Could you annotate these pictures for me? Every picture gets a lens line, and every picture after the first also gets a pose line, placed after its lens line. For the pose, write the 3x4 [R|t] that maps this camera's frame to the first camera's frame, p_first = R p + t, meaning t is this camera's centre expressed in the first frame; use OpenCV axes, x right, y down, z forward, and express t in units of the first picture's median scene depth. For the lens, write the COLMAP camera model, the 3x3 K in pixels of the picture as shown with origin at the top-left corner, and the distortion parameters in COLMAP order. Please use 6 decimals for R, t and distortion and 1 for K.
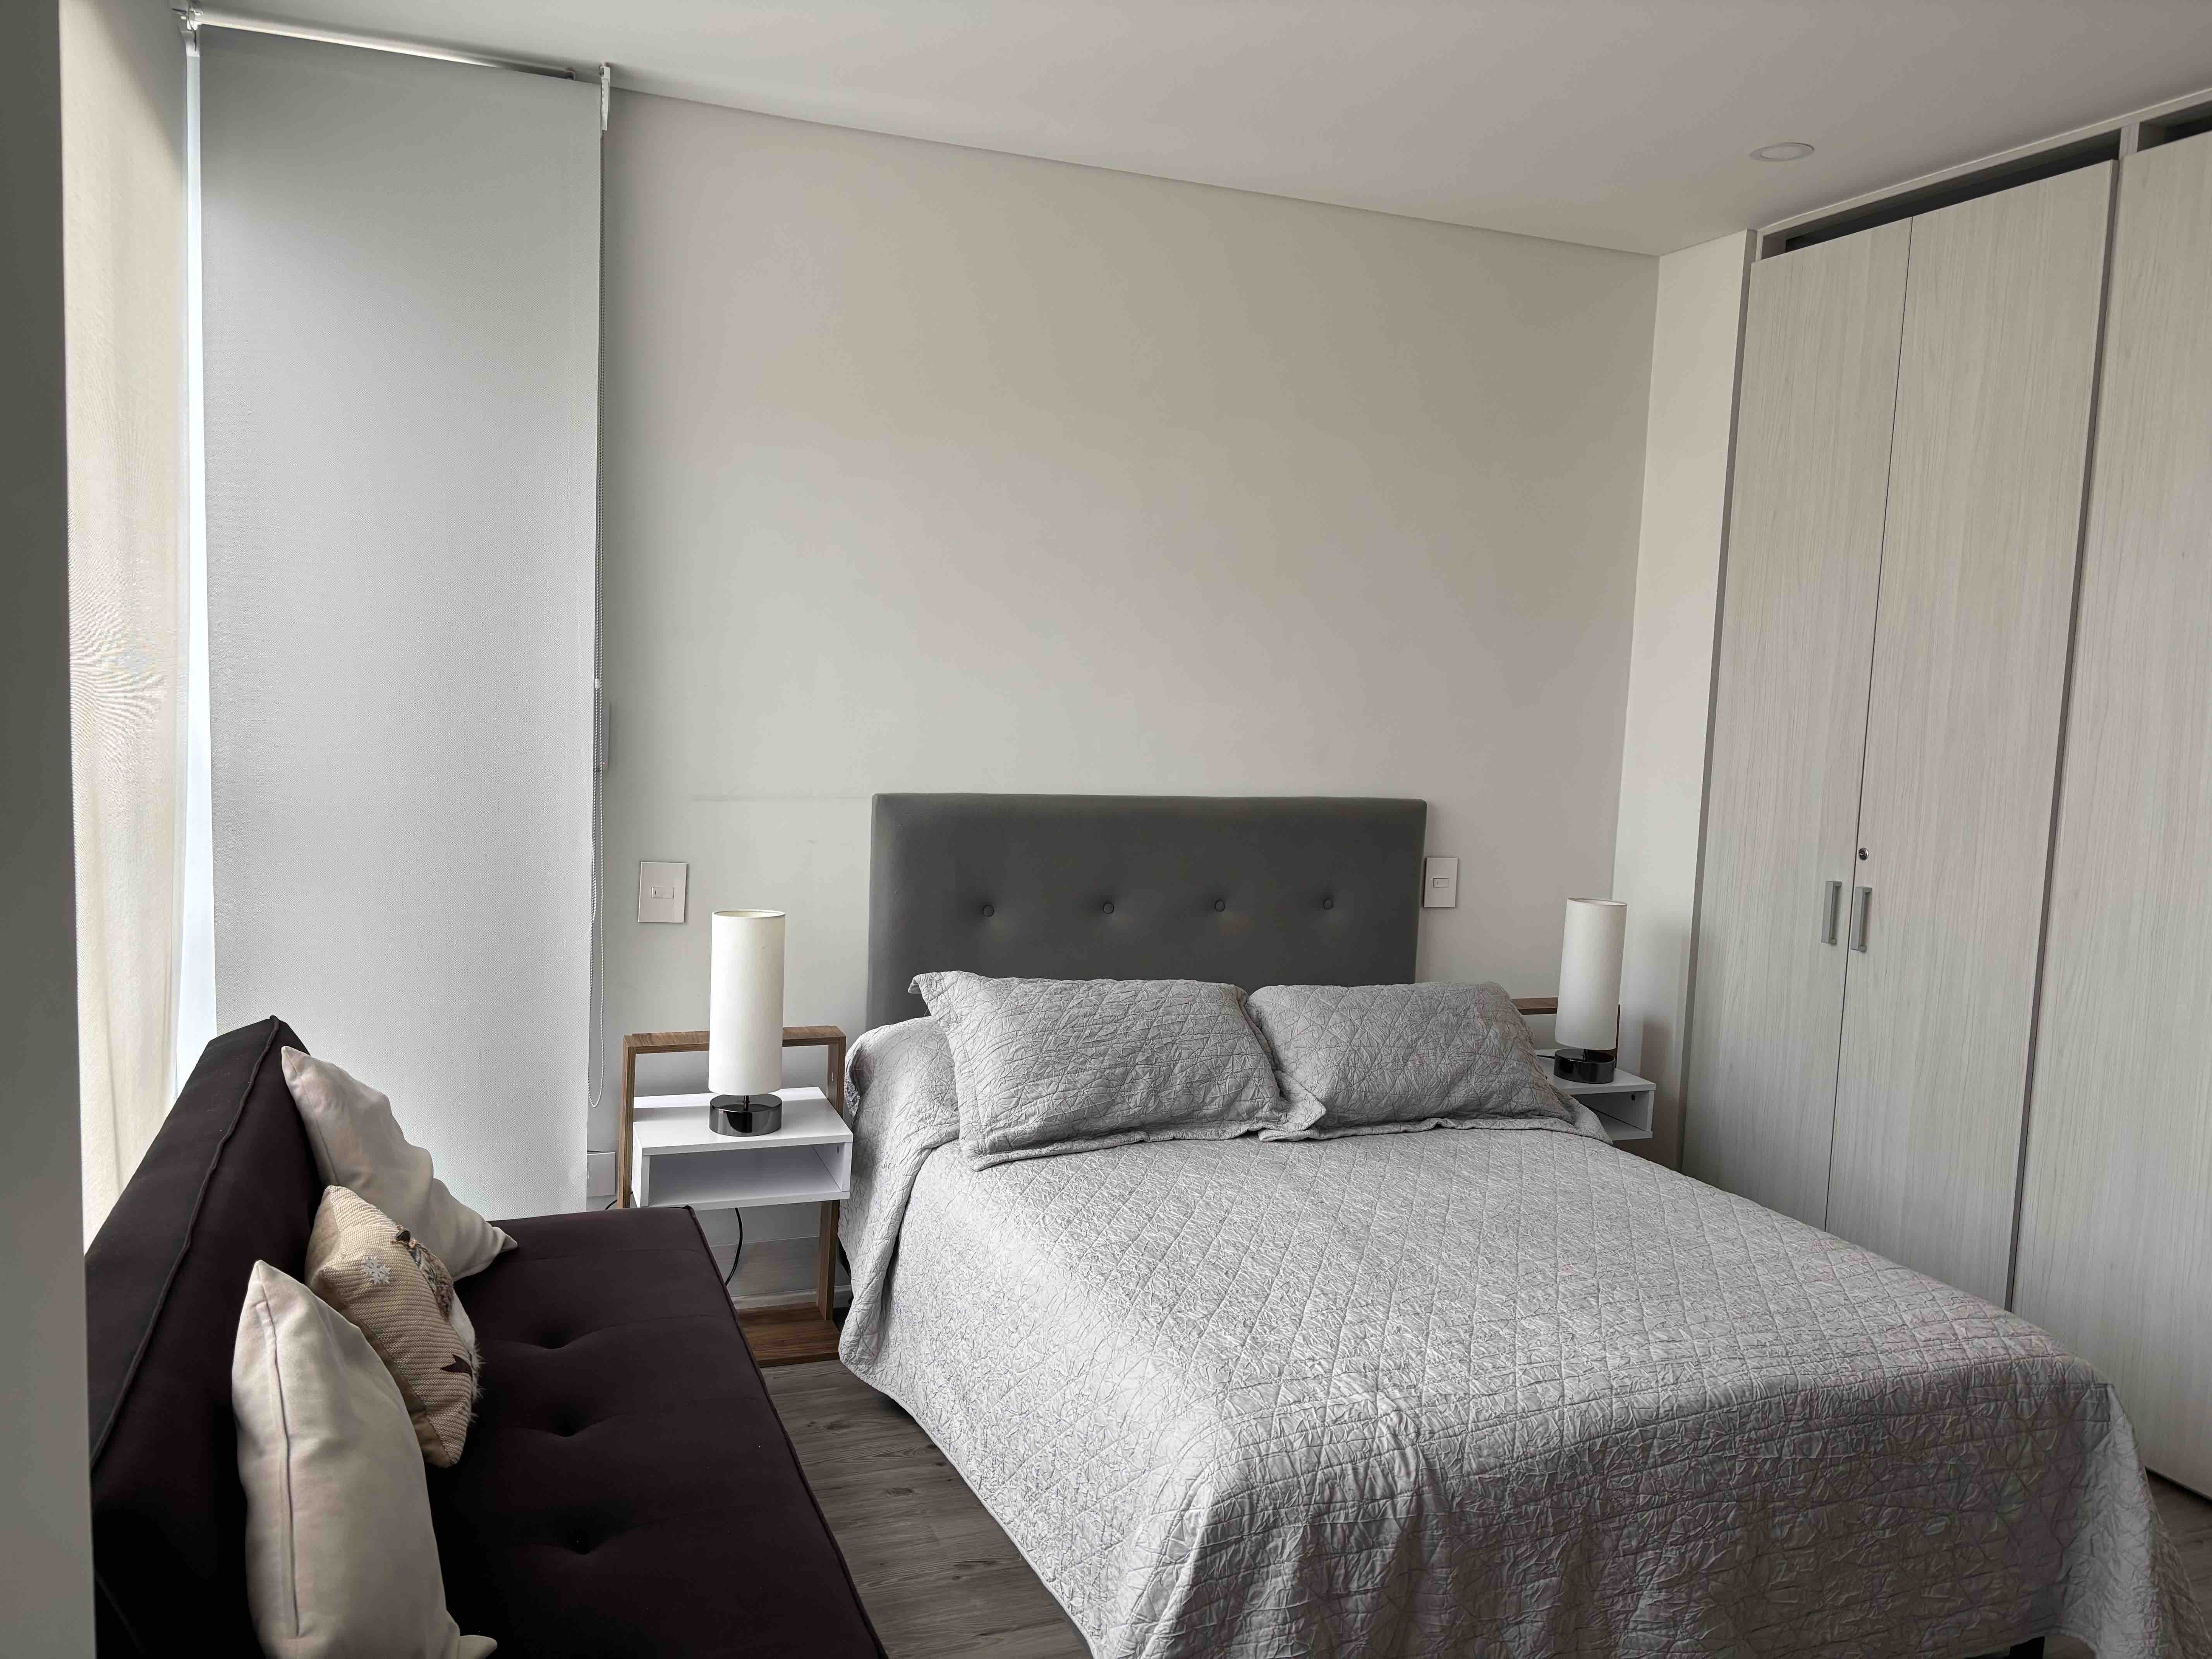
lens RADIAL K [[1670.5, 0, 1100.1], [0, 1670.5, 820.4], [0, 0, 1]] dist [0.052030, -0.056288]
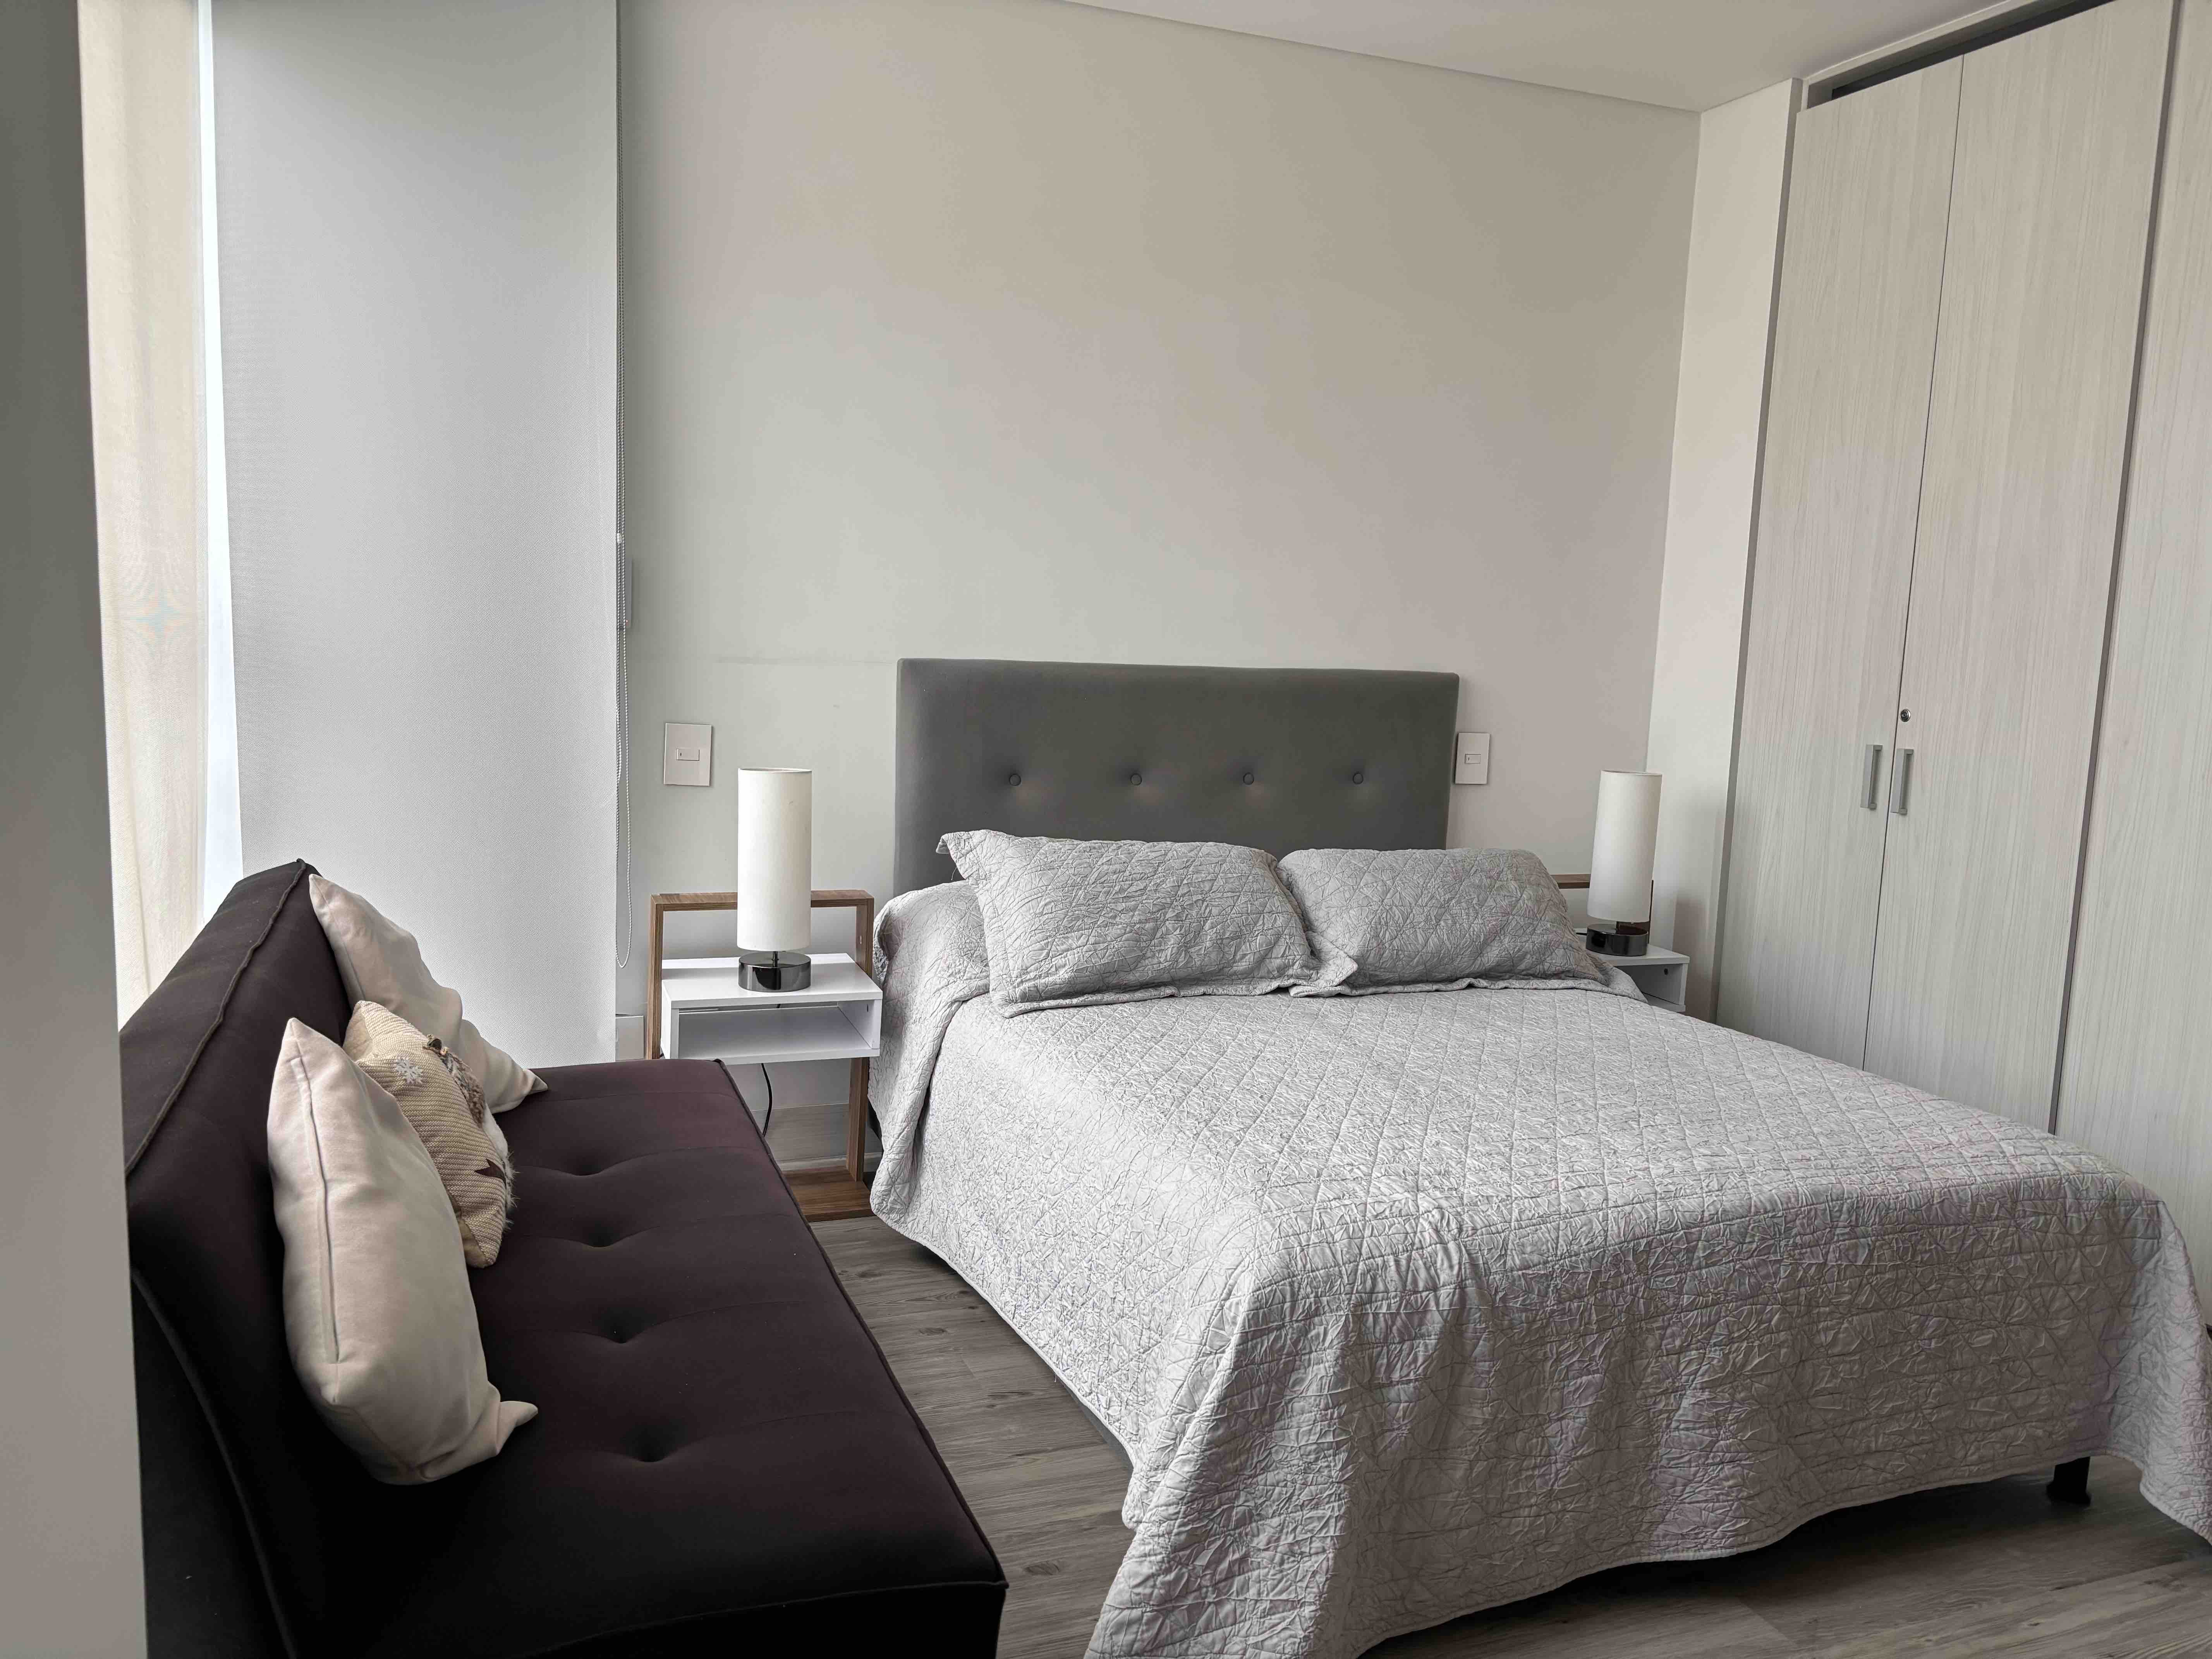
lens RADIAL K [[1670.5, 0, 1100.1], [0, 1670.5, 827.6], [0, 0, 1]] dist [0.052030, -0.056288]
pose [[0.999944, -0.002447, -0.010313, -0.008673], [0.002768, 0.999510, 0.031183, 0.069653], [0.010231, -0.031209, 0.999461, 0.013064]]
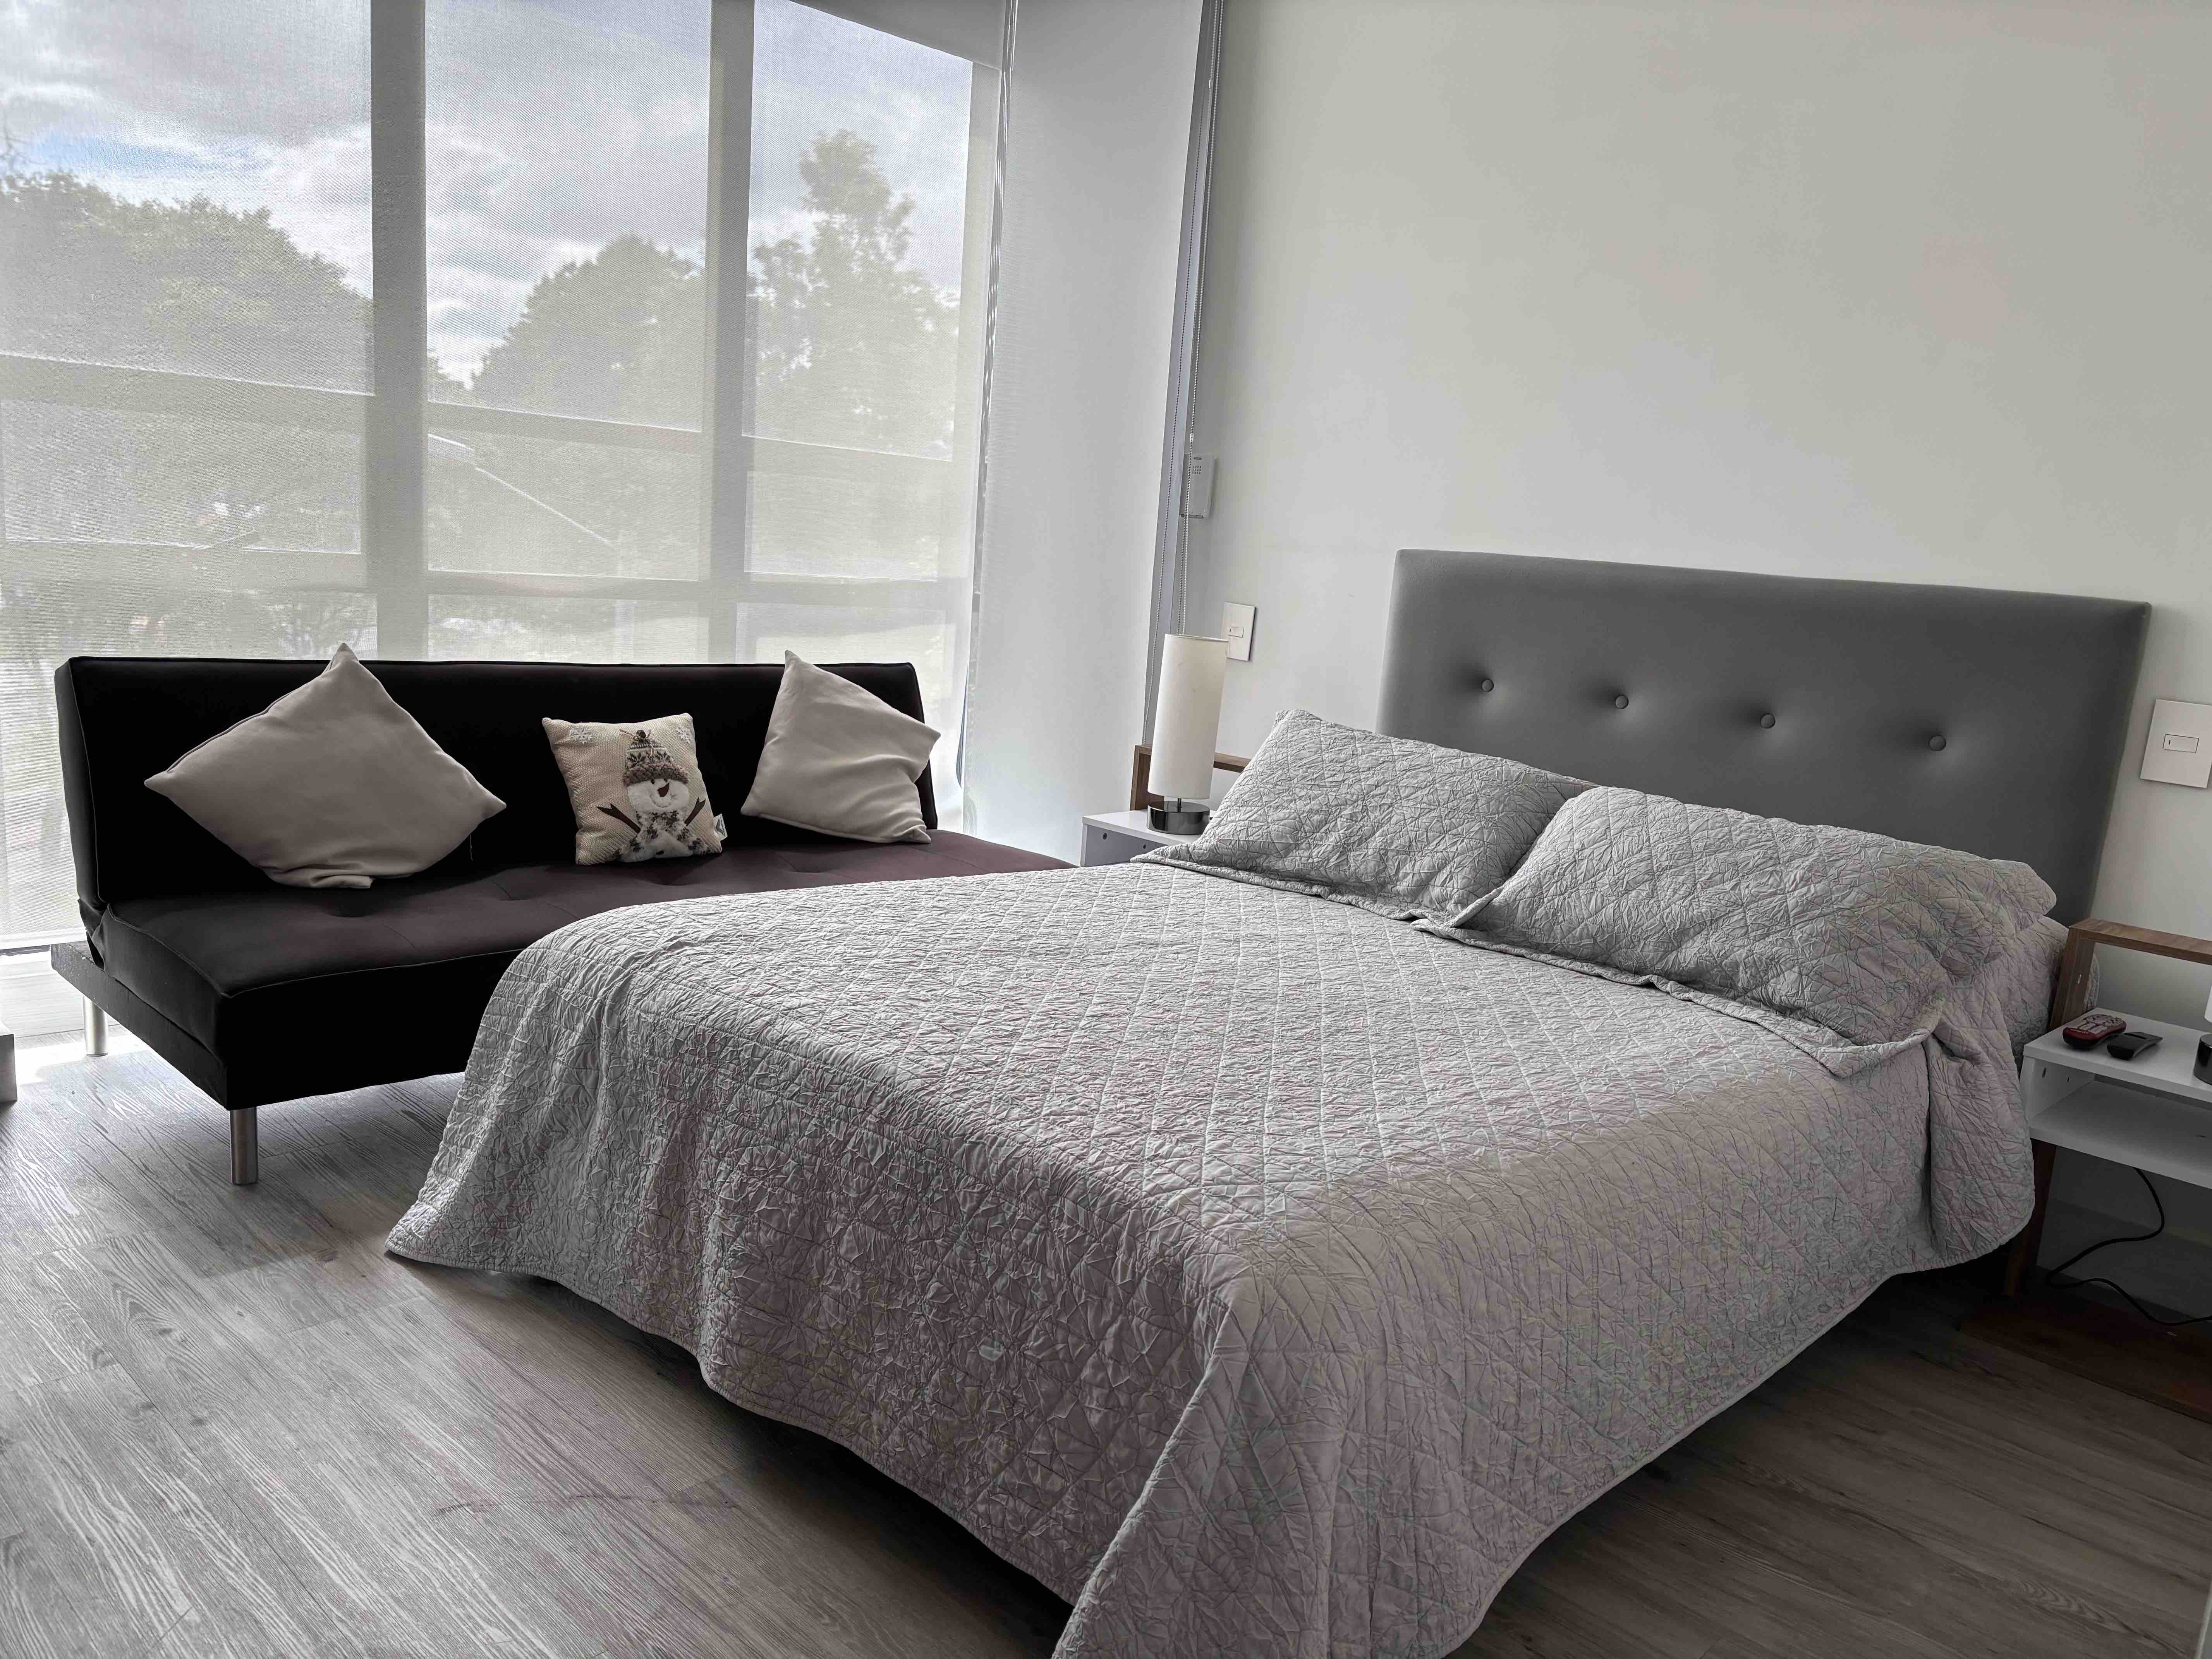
lens RADIAL K [[1670.5, 0, 1094.5], [0, 1670.5, 837.2], [0, 0, 1]] dist [0.052030, -0.056288]
pose [[0.406428, 0.151741, -0.900995, 0.908209], [-0.140104, 0.984801, 0.102656, 0.095588], [0.902877, 0.084510, 0.421510, 0.575423]]
